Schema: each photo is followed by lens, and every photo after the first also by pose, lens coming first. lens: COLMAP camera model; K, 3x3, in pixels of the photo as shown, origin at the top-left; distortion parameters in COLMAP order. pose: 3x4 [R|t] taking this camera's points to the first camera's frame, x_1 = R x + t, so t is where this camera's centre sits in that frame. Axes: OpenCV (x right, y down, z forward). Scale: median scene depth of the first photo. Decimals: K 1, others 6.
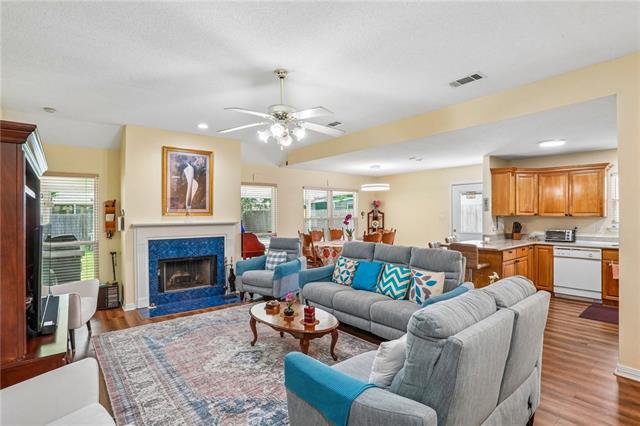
lens RADIAL K [[318.4, 0, 318.3], [0, 318.4, 215.4], [0, 0, 1]] dist [-0.078152, 0.037069]
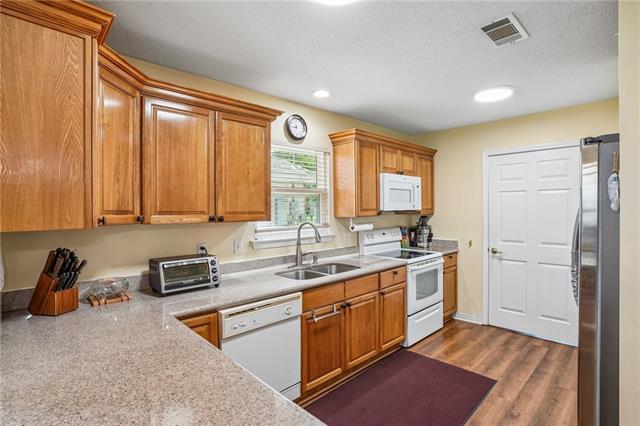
lens RADIAL K [[318.4, 0, 318.3], [0, 318.4, 215.4], [0, 0, 1]] dist [-0.078152, 0.037069]
pose [[-0.079910, -0.012474, 0.996724, 0.398705], [0.014272, 0.999805, 0.013656, -0.009671], [-0.996700, 0.015316, -0.079717, 0.900716]]
